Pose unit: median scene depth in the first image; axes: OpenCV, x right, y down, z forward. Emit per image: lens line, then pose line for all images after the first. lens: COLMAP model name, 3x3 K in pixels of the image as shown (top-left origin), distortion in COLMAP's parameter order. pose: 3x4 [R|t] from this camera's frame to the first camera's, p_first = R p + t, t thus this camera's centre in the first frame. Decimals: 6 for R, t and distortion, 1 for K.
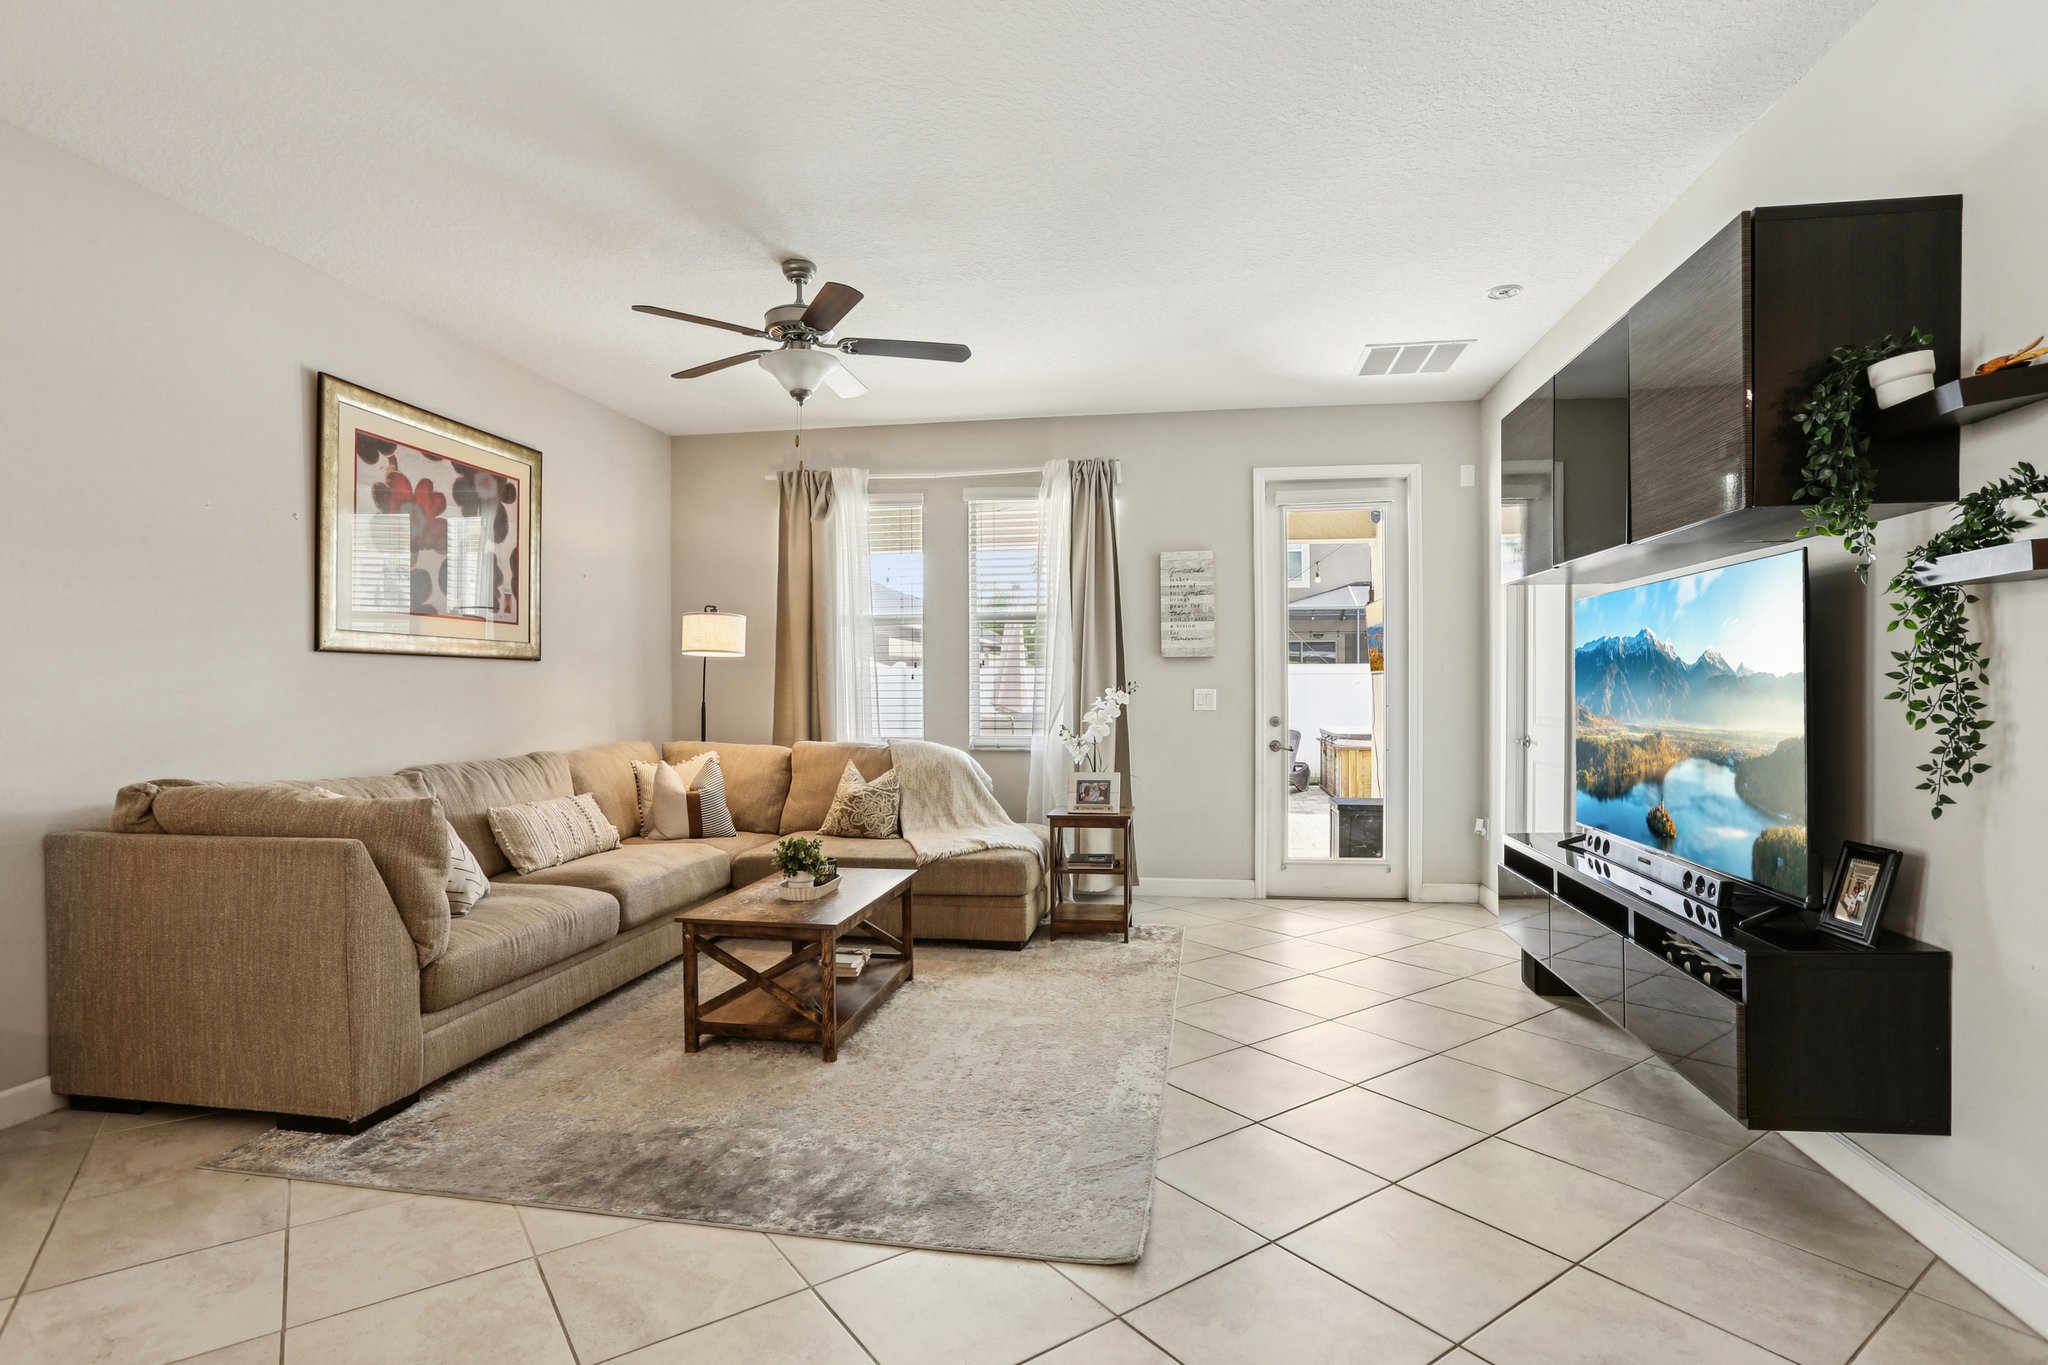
lens RADIAL K [[1033.7, 0, 1020.9], [0, 1033.7, 700.7], [0, 0, 1]] dist [-0.045742, 0.018438]
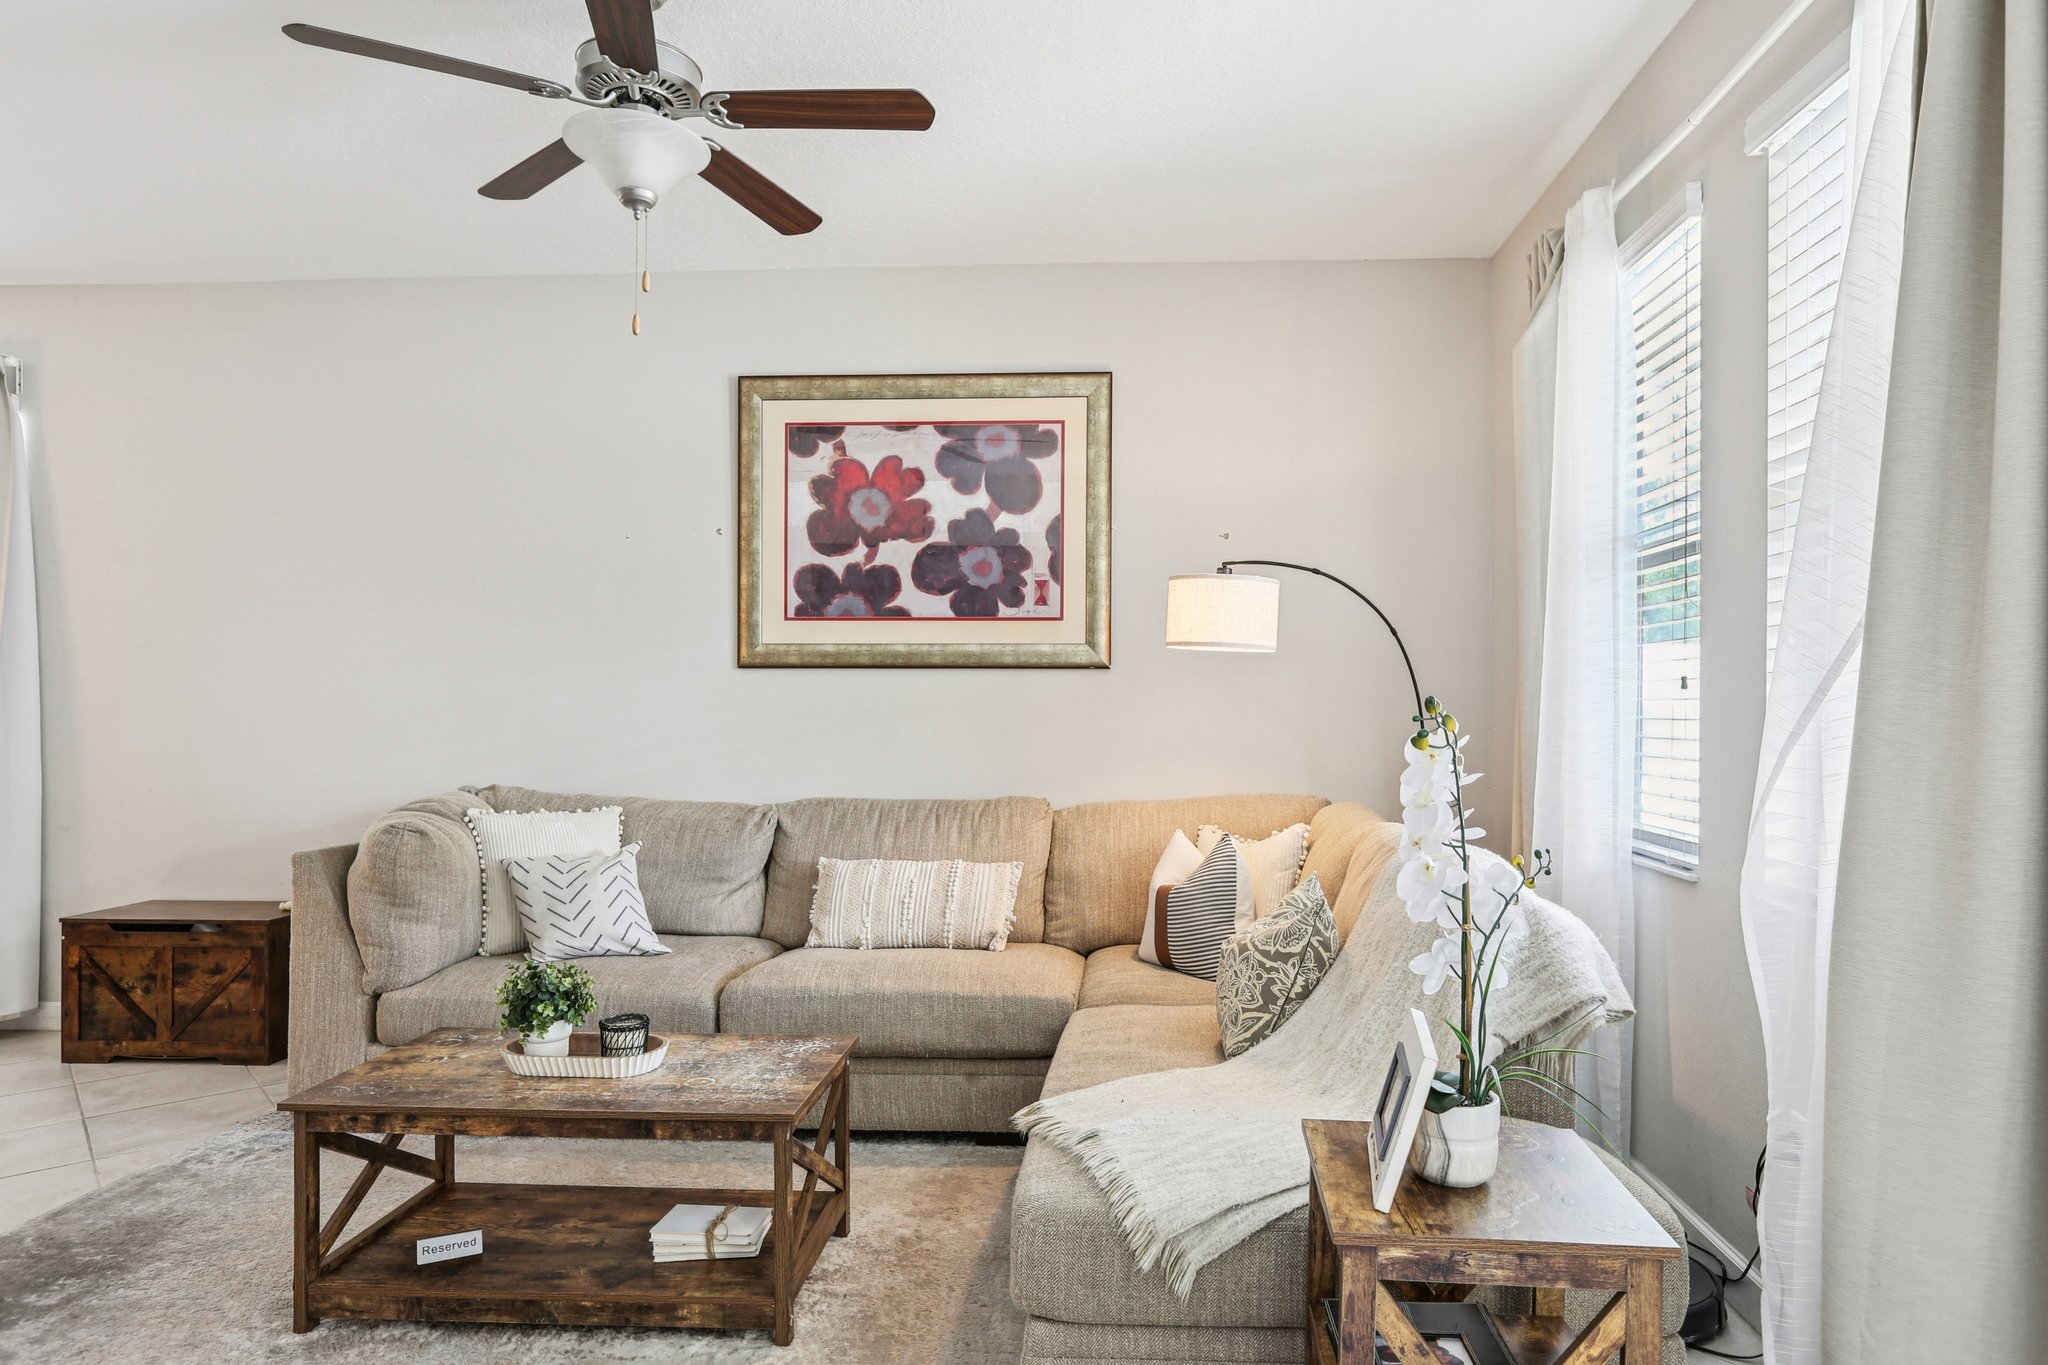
lens RADIAL K [[1228.0, 0, 1044.0], [0, 1228.0, 699.3], [0, 0, 1]] dist [-0.046791, 0.042130]
pose [[0.110019, -0.001880, -0.993928, 0.416608], [-0.015509, 0.999873, -0.003608, -0.016246], [0.993808, 0.015812, 0.109976, 0.988622]]
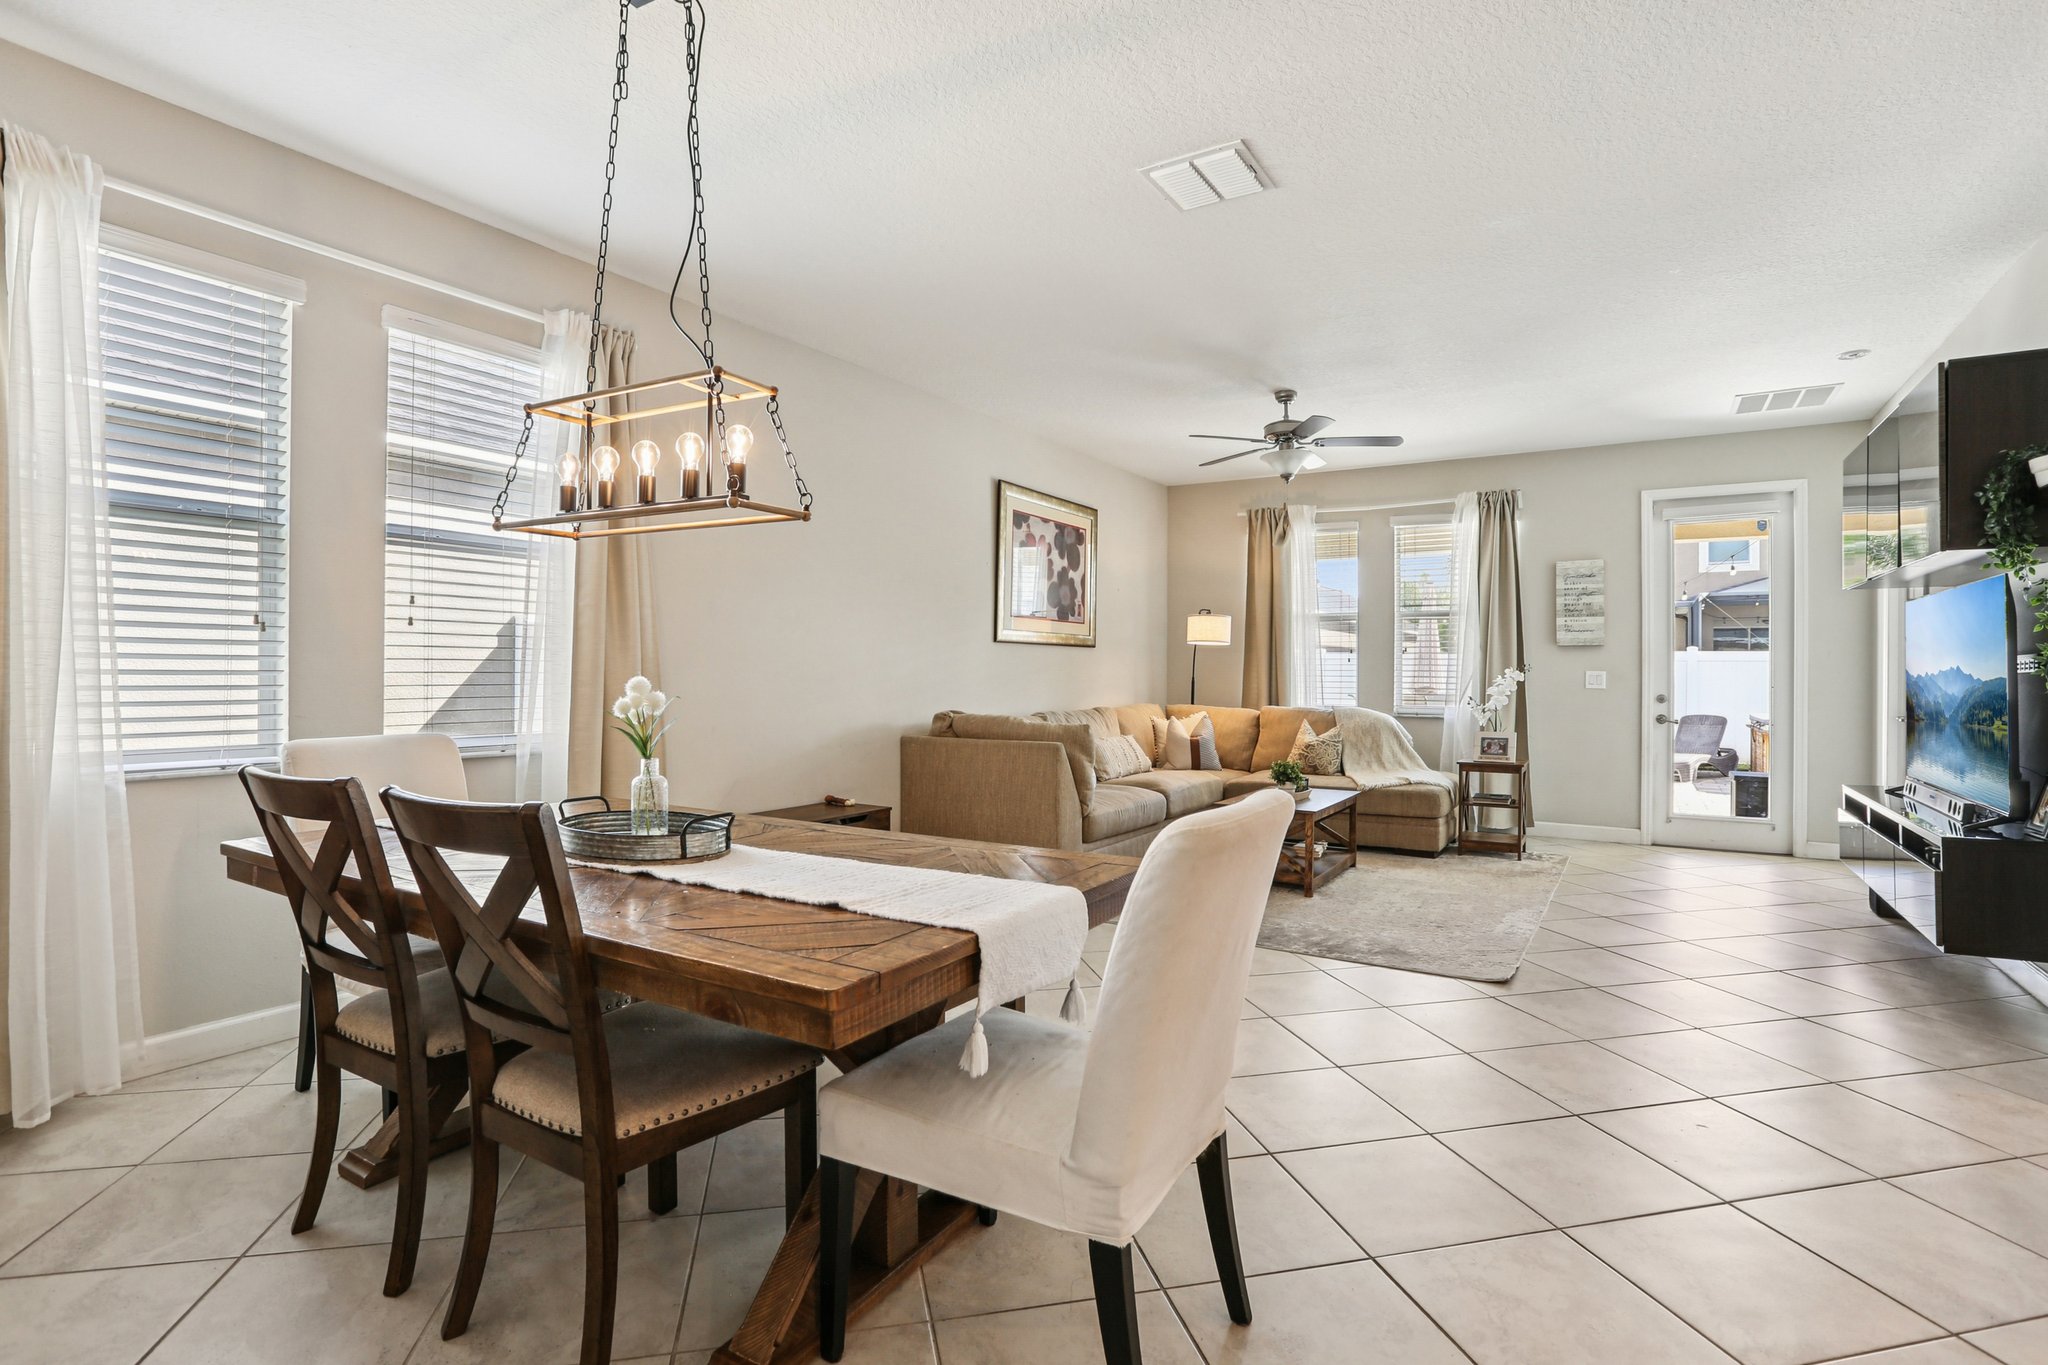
lens RADIAL K [[995.3, 0, 1019.8], [0, 995.3, 672.9], [0, 0, 1]] dist [-0.040685, 0.014189]
pose [[0.923552, 0.010275, -0.383336, -0.009486], [-0.014954, 0.999846, -0.009228, 0.015473], [0.383182, 0.014255, 0.923563, -0.456715]]
